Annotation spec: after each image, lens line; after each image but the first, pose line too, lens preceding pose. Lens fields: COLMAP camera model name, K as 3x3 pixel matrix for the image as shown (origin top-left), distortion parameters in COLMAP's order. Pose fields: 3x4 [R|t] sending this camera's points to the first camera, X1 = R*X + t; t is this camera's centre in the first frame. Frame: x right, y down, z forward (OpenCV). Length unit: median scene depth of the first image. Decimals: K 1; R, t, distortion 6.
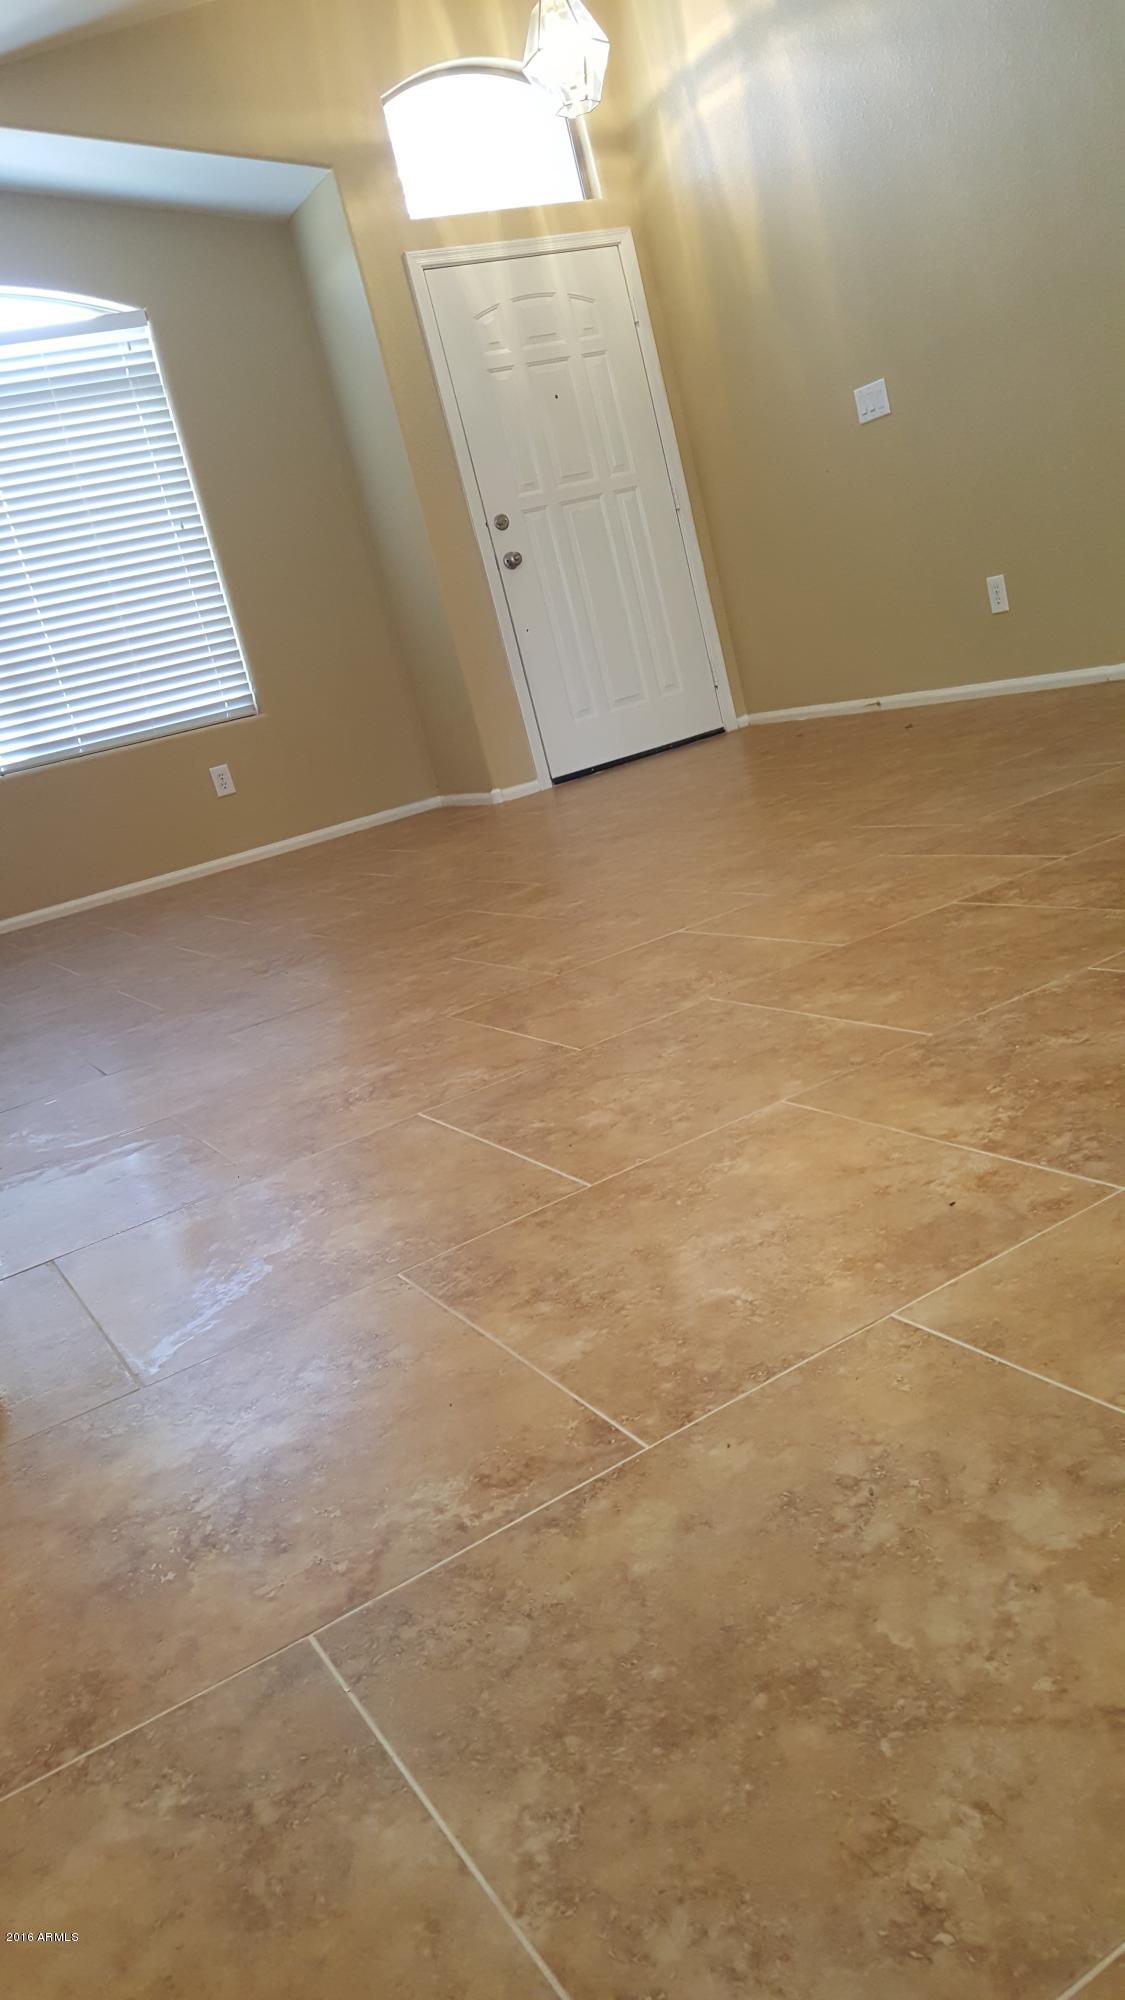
lens RADIAL K [[1499.4, 0, 562.5], [0, 1499.4, 1000.0], [0, 0, 1]] dist [0.223122, -0.548082]
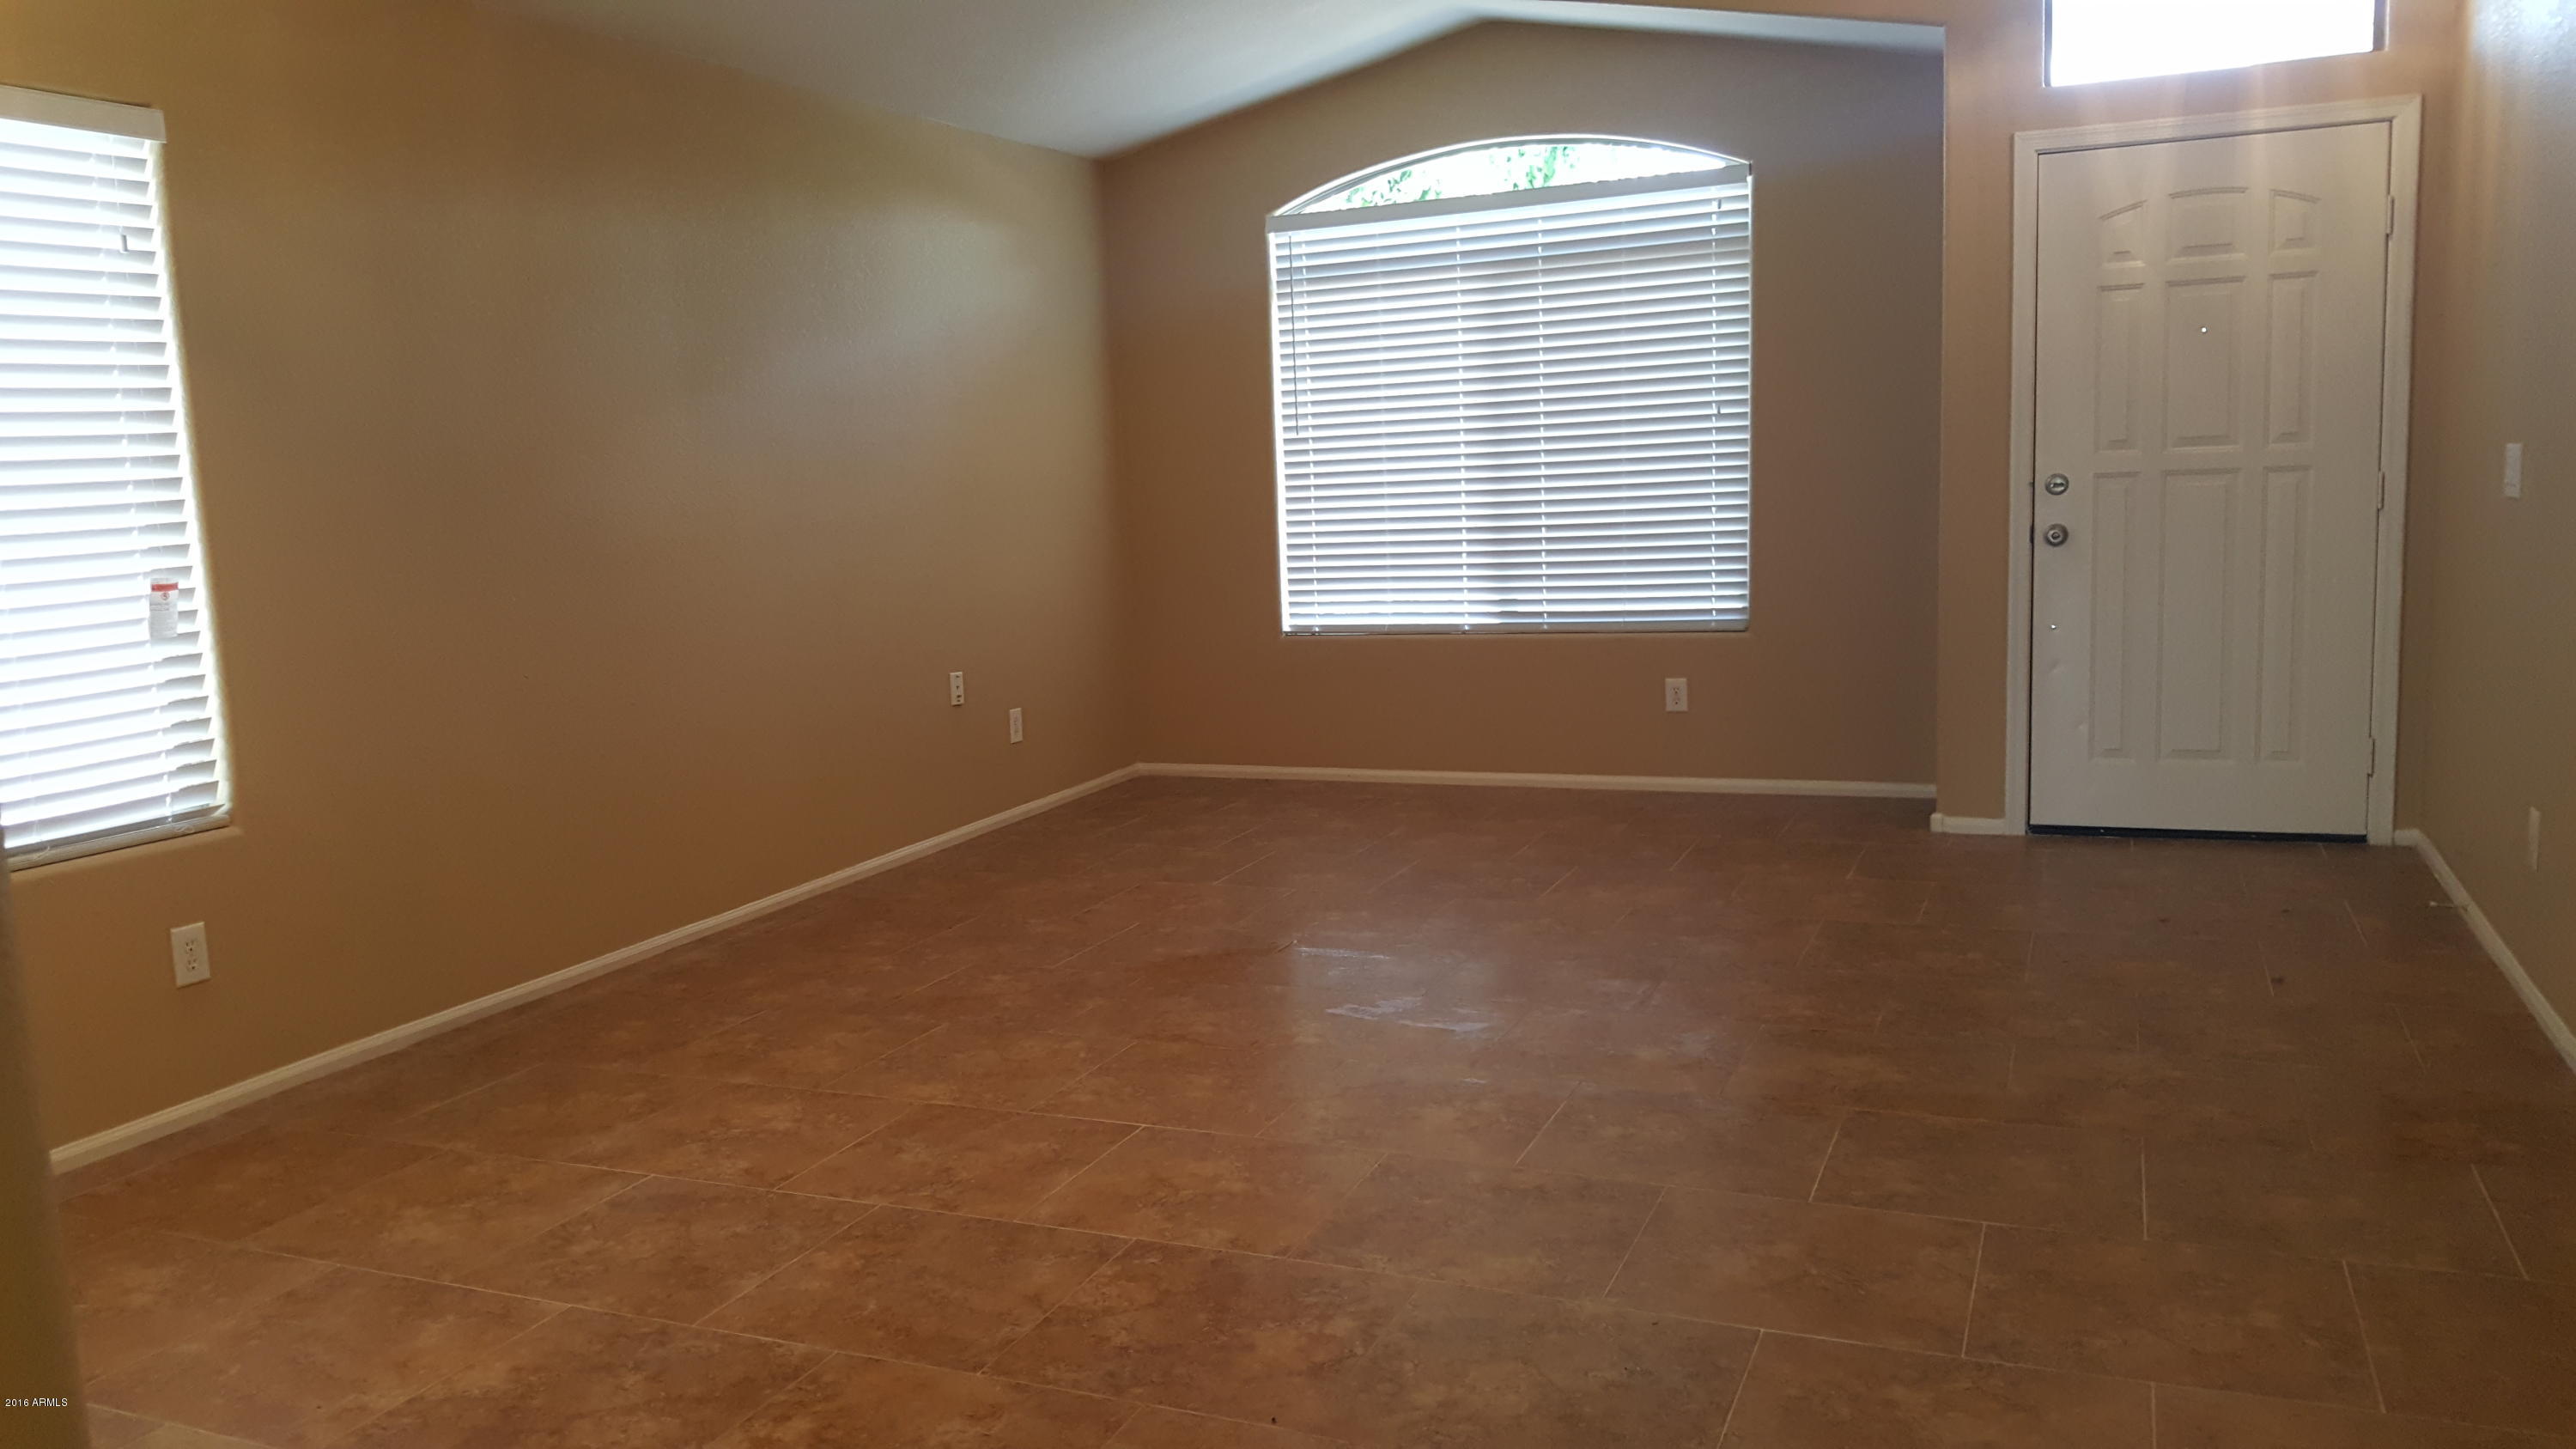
lens RADIAL K [[1955.7, 0, 1201.8], [0, 1955.7, 730.7], [0, 0, 1]] dist [0.142524, -0.279543]
pose [[0.572276, 0.318449, -0.755705, 0.493785], [-0.274447, 0.942757, 0.189441, -0.271642], [0.772774, 0.098989, 0.626915, 0.085643]]
